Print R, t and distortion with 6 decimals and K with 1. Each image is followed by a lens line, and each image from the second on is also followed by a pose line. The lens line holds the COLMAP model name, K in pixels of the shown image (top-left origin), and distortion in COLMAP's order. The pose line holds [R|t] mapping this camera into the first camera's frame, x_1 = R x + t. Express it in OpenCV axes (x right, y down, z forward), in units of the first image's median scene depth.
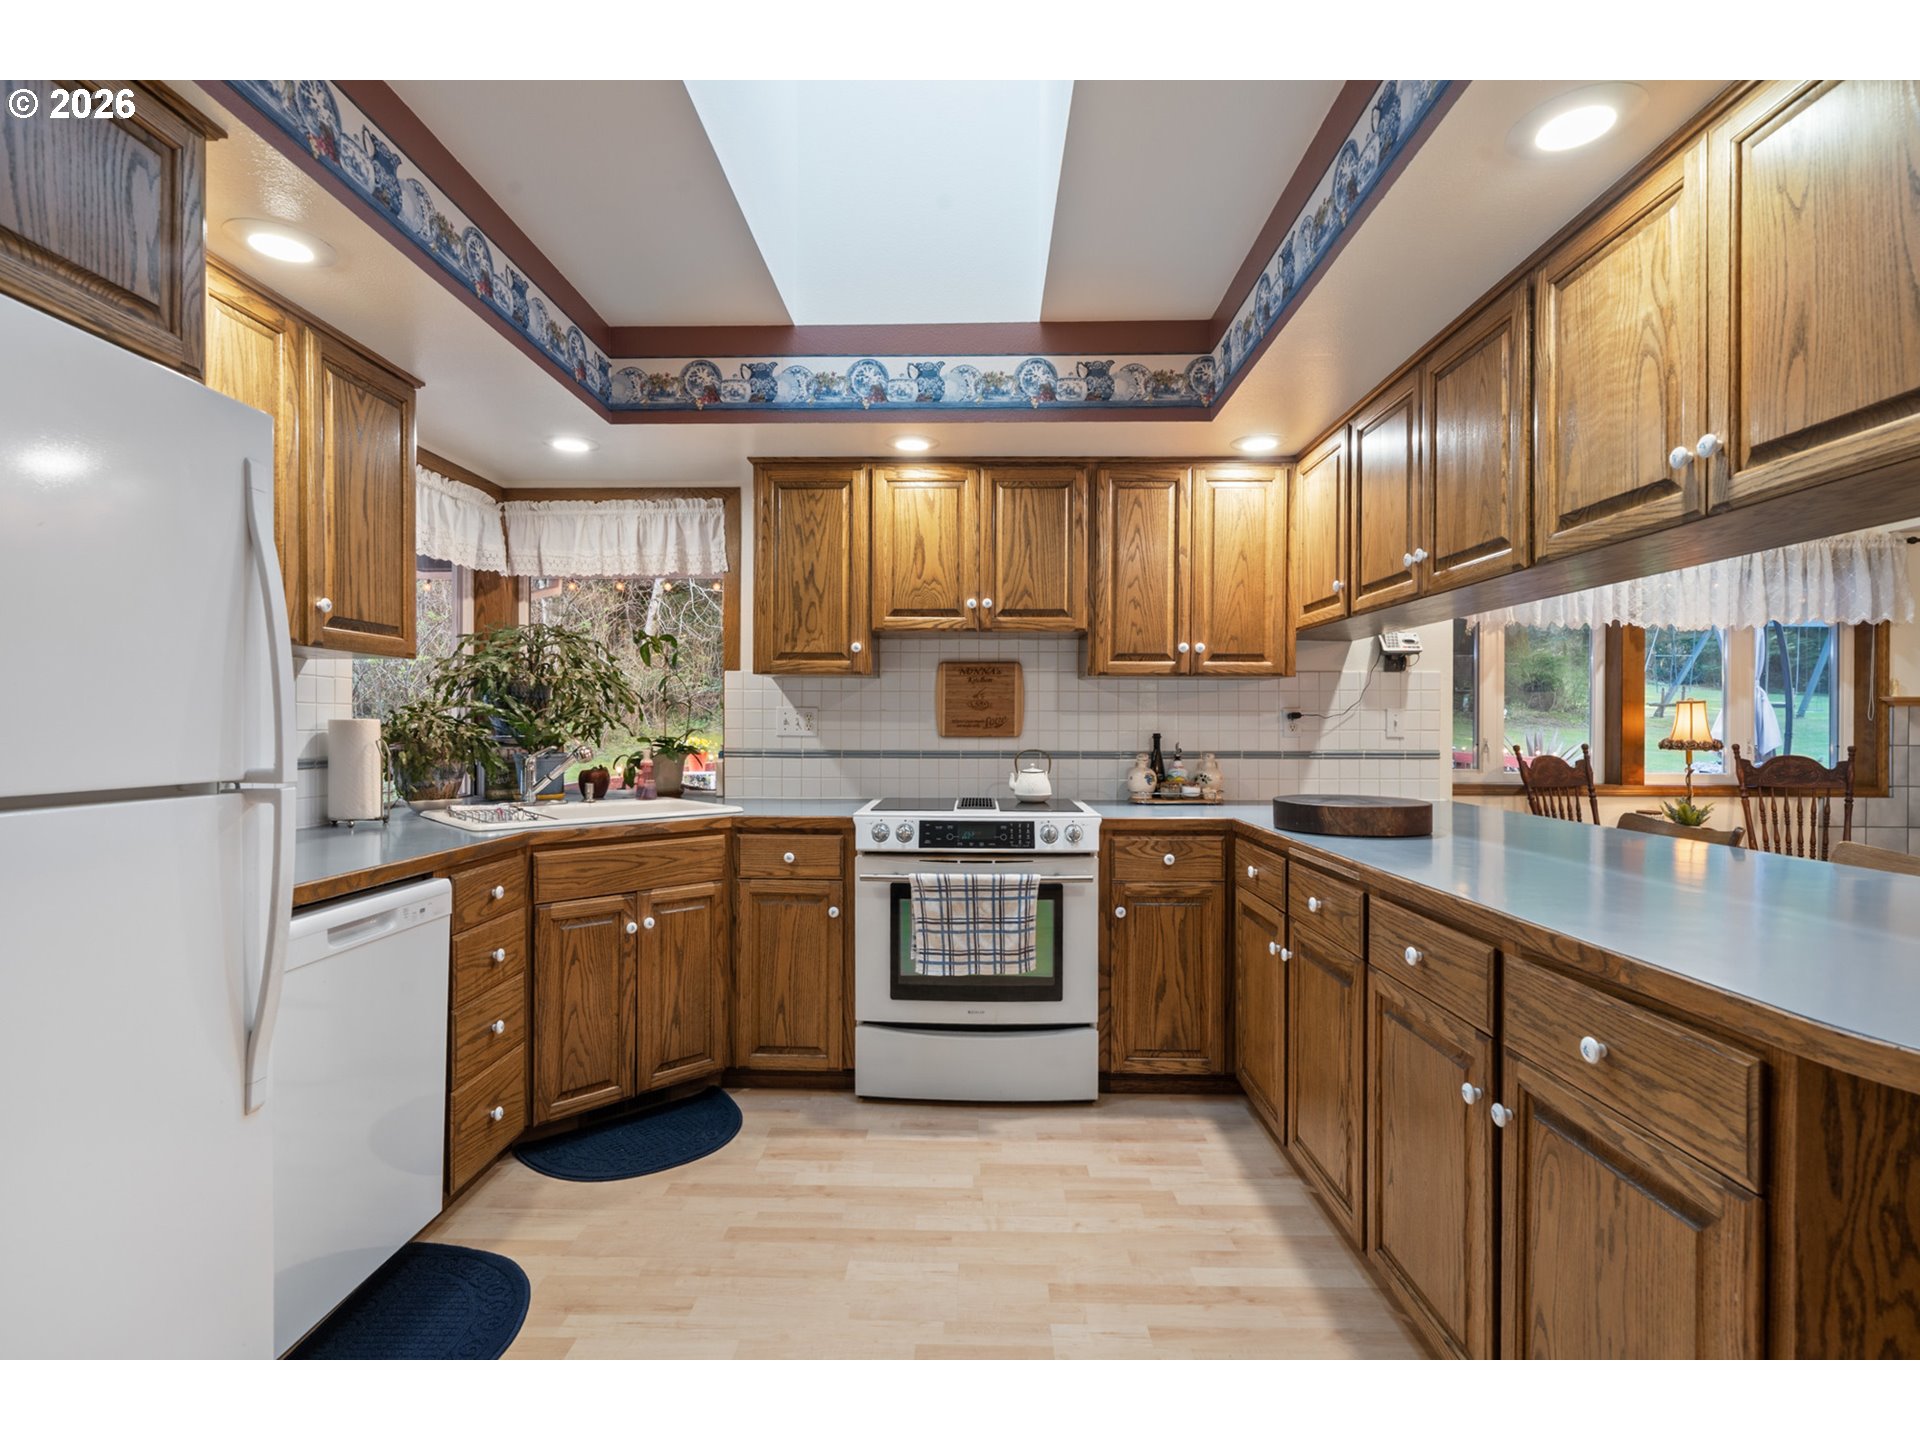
lens RADIAL K [[915.2, 0, 947.6], [0, 915.2, 728.9], [0, 0, 1]] dist [0.000262, 0.000550]
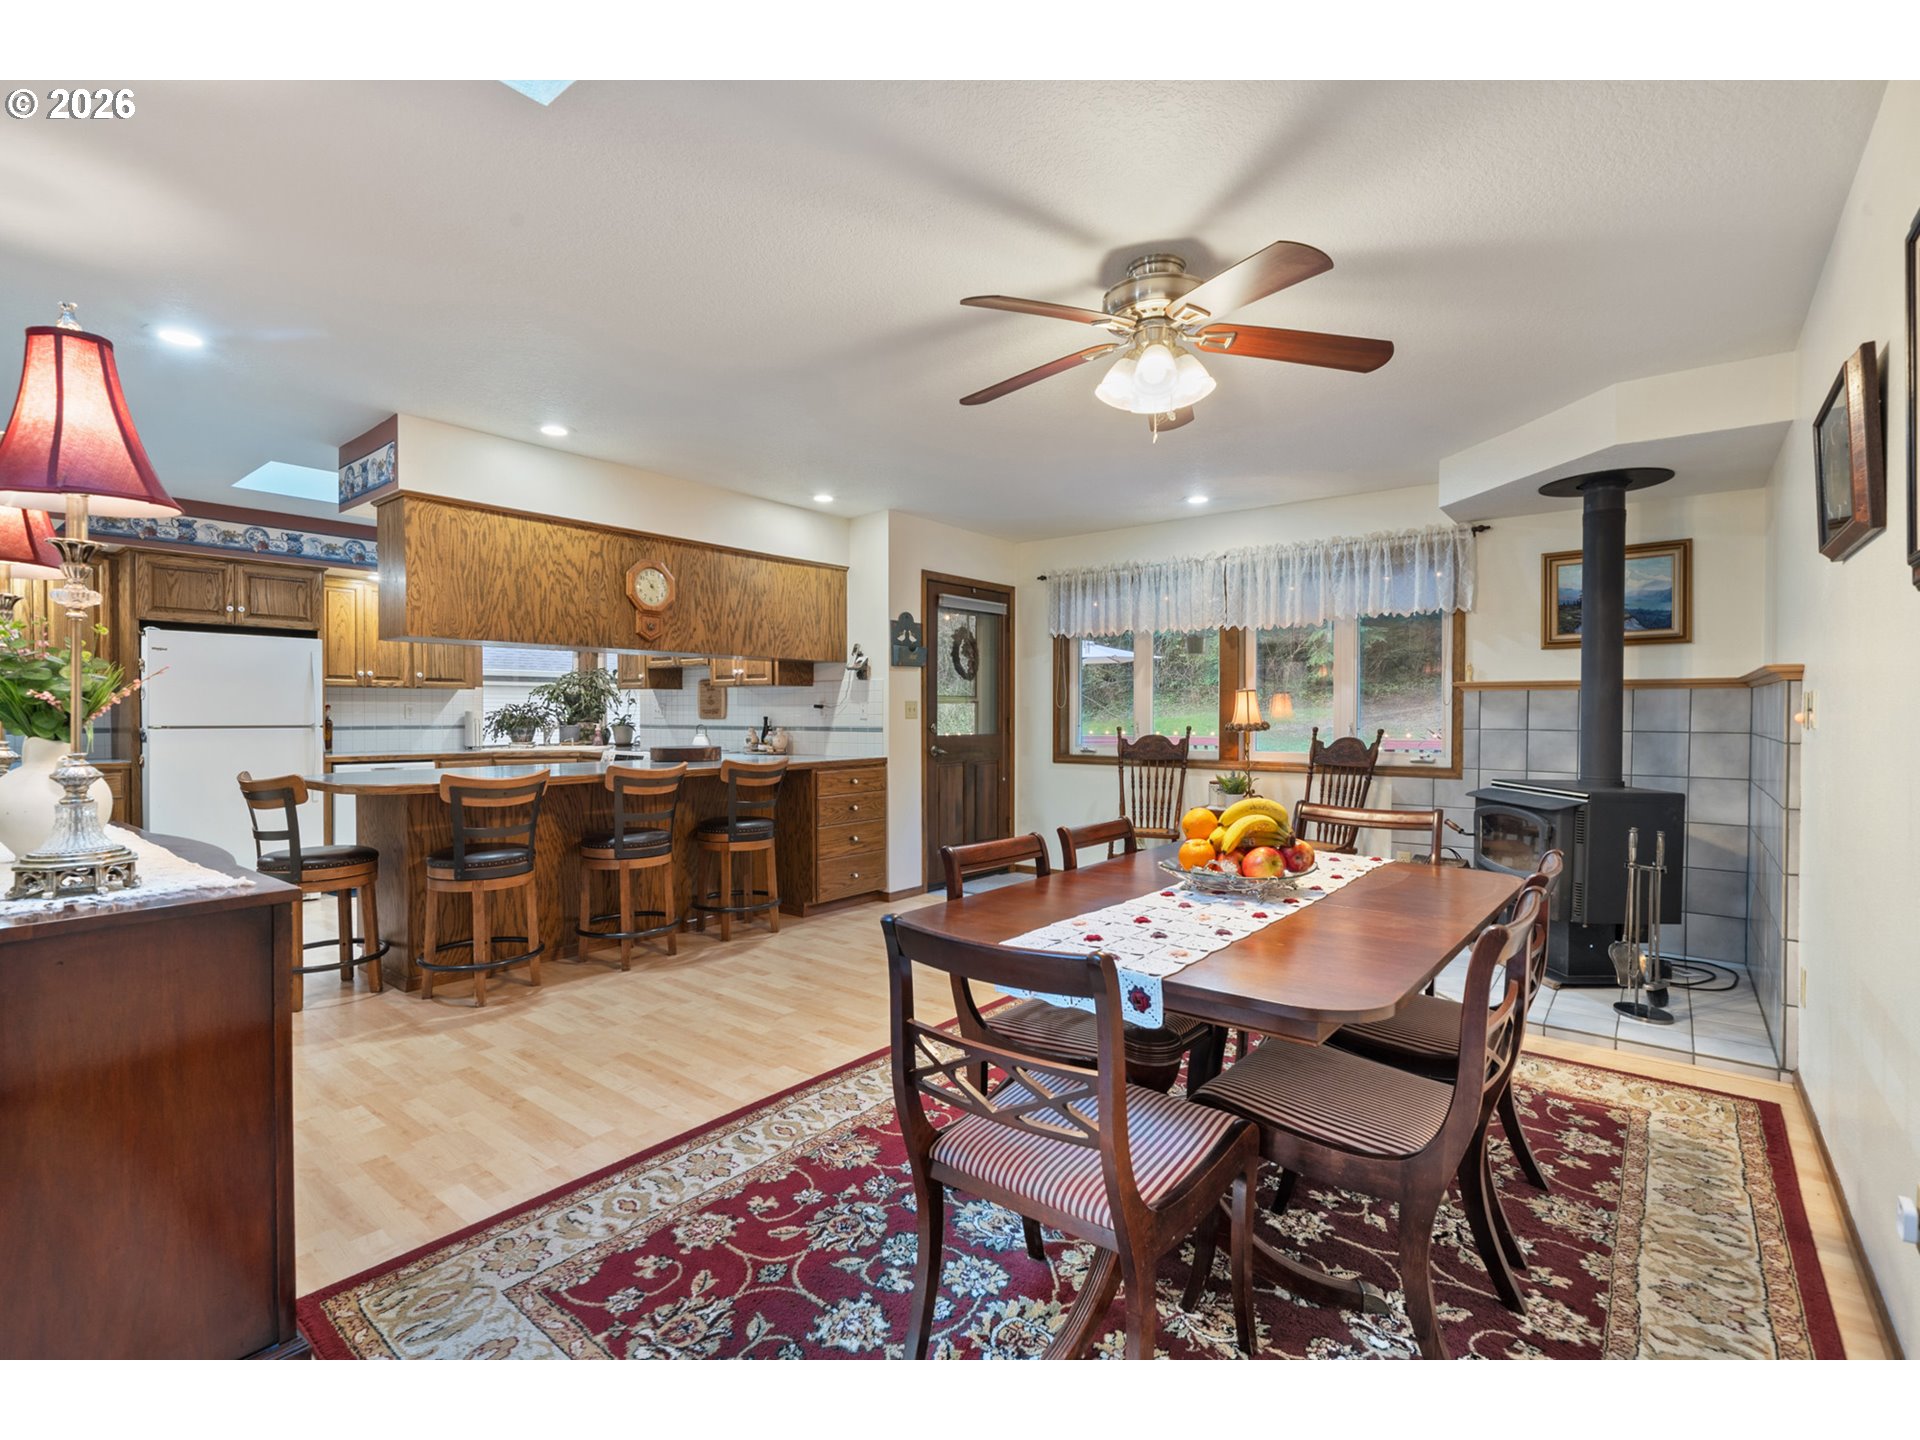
lens RADIAL K [[881.1, 0, 948.6], [0, 881.1, 727.2], [0, 0, 1]] dist [0.001801, 0.000921]
pose [[0.795370, 0.006743, -0.606087, 1.735827], [-0.000390, 0.999944, 0.010613, 0.008205], [0.606124, -0.008205, 0.795328, -0.211268]]
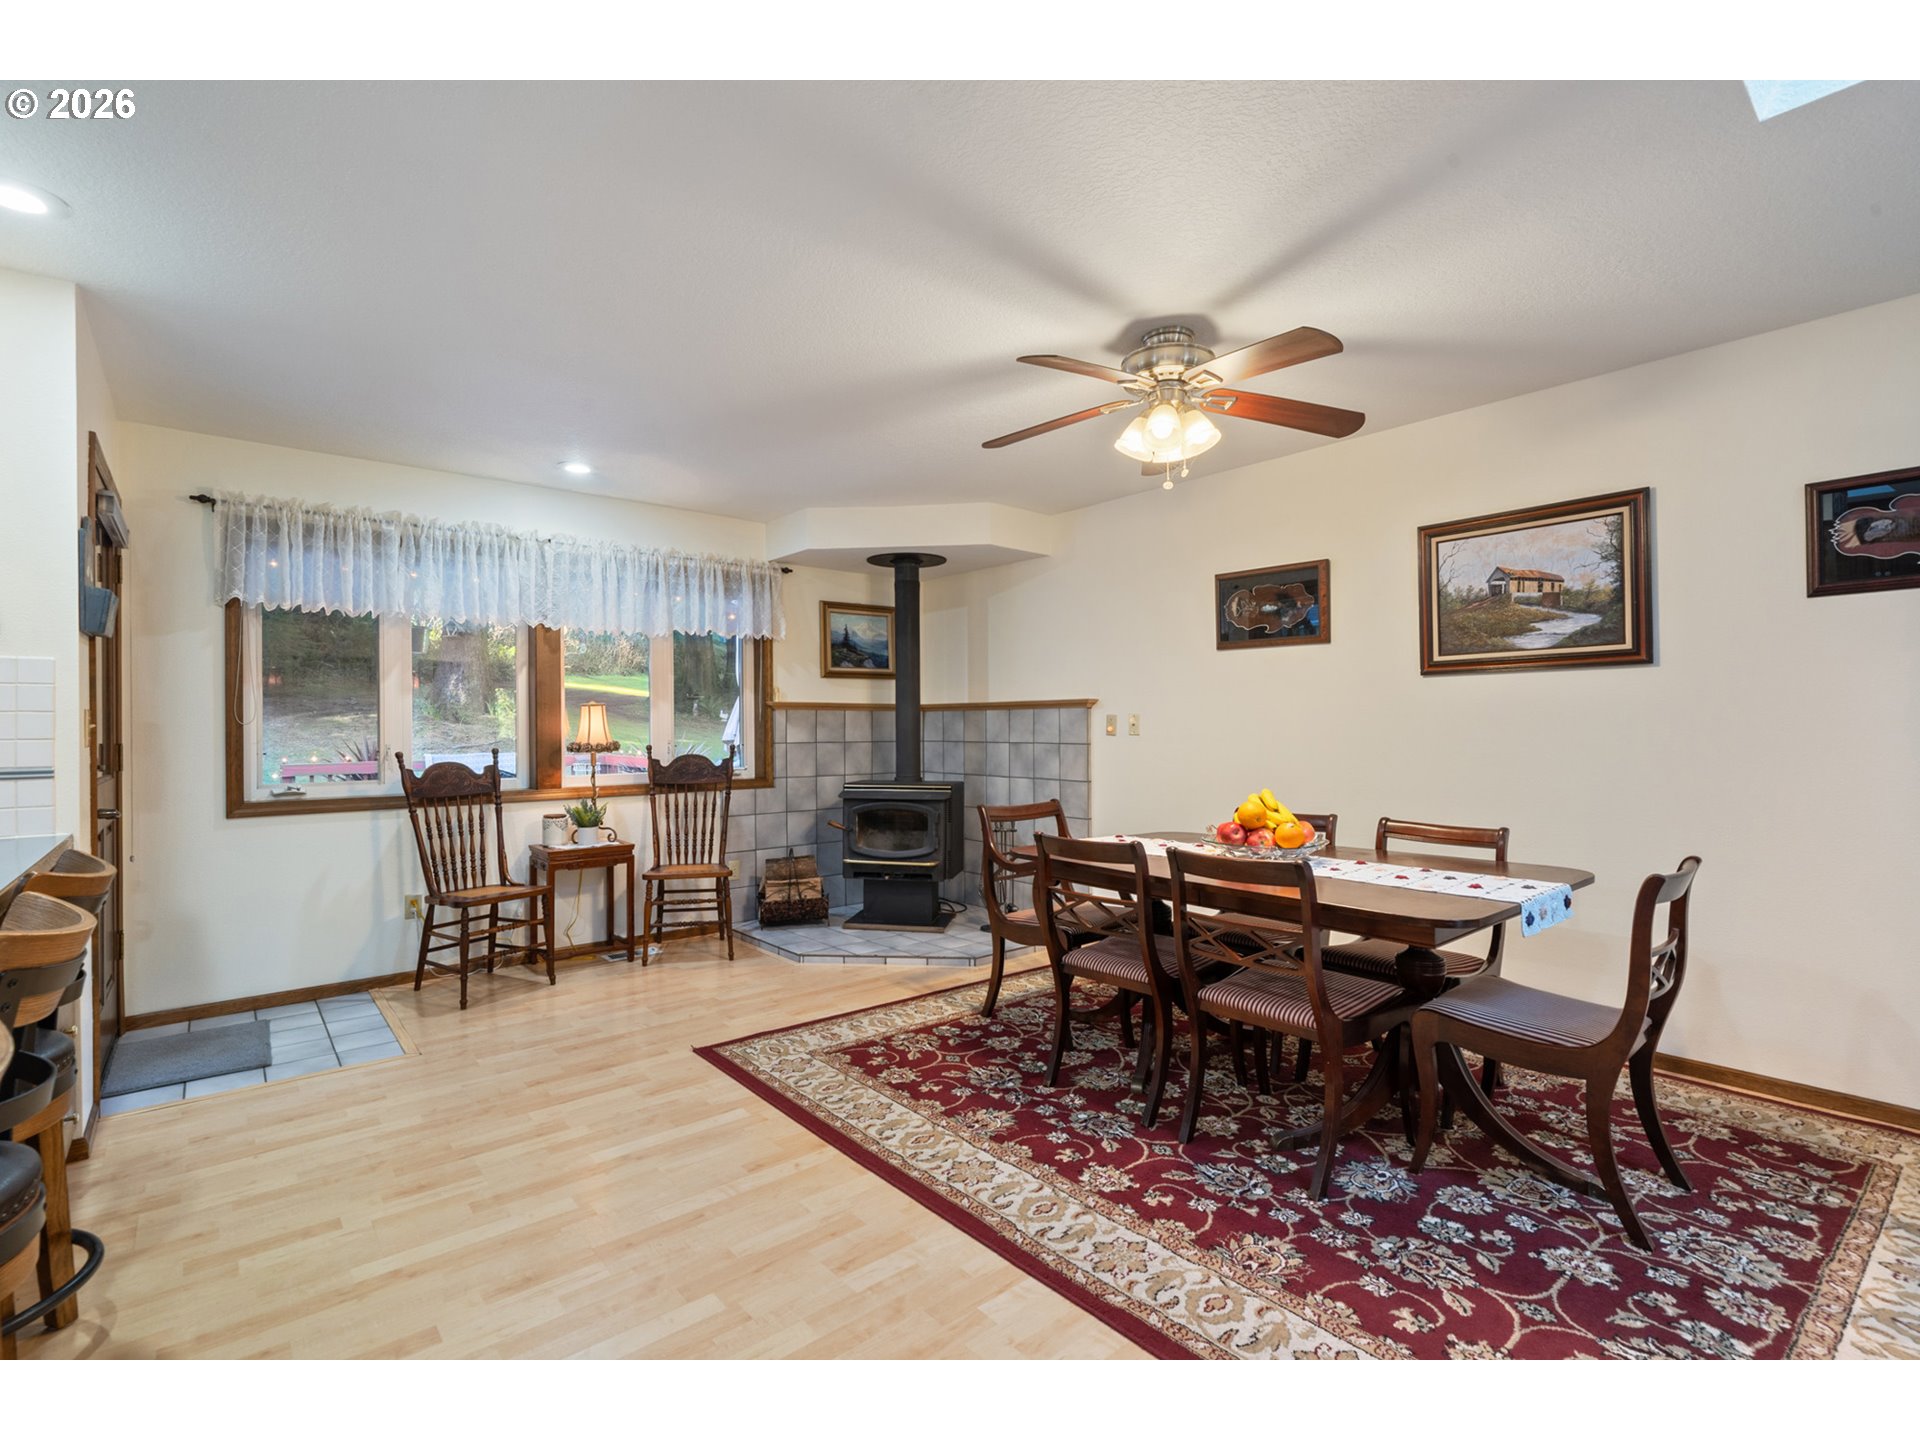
lens RADIAL K [[890.9, 0, 949.3], [0, 890.9, 720.3], [0, 0, 1]] dist [0.000622, 0.000154]
pose [[0.747597, -0.004271, 0.664139, 0.651905], [0.013827, 0.999863, -0.009135, 0.003364], [-0.664009, 0.016013, 0.747553, -0.002162]]
